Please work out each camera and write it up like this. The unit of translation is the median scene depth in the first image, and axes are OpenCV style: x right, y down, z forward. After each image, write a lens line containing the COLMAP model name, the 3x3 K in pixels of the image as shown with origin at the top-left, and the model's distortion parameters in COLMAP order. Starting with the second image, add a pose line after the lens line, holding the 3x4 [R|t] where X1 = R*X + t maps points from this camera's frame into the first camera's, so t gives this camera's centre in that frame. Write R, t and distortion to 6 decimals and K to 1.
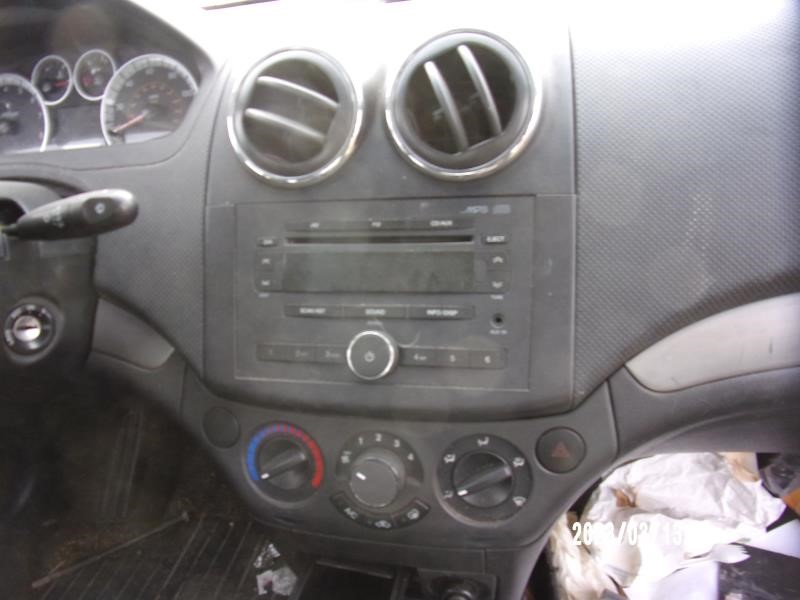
lens RADIAL K [[545.8, 0, 395.0], [0, 545.8, 297.5], [0, 0, 1]] dist [-0.010957, -0.006321]
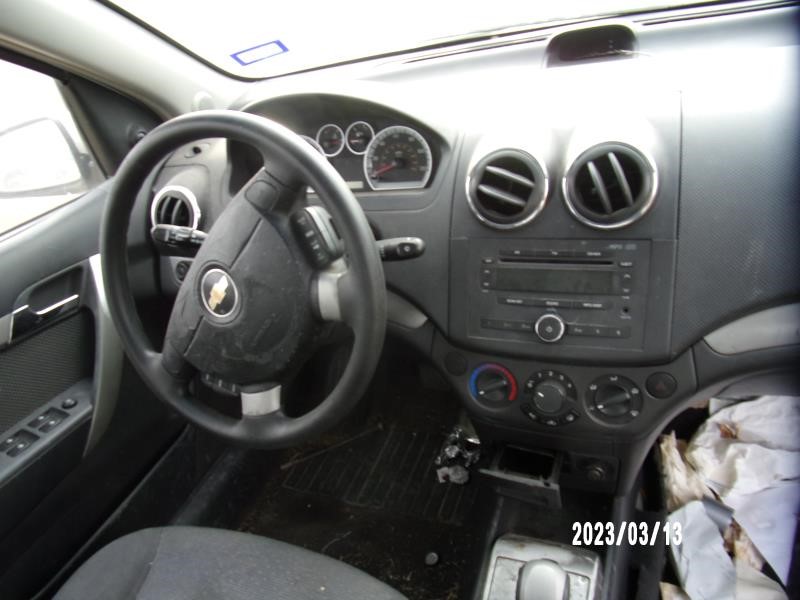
lens RADIAL K [[599.8, 0, 403.4], [0, 599.8, 298.4], [0, 0, 1]] dist [0.009163, 0.008508]
pose [[0.984874, 0.019352, -0.172188, -0.166831], [0.001216, 0.992947, 0.118552, -0.207517], [0.173268, -0.116968, 0.977904, -0.917836]]
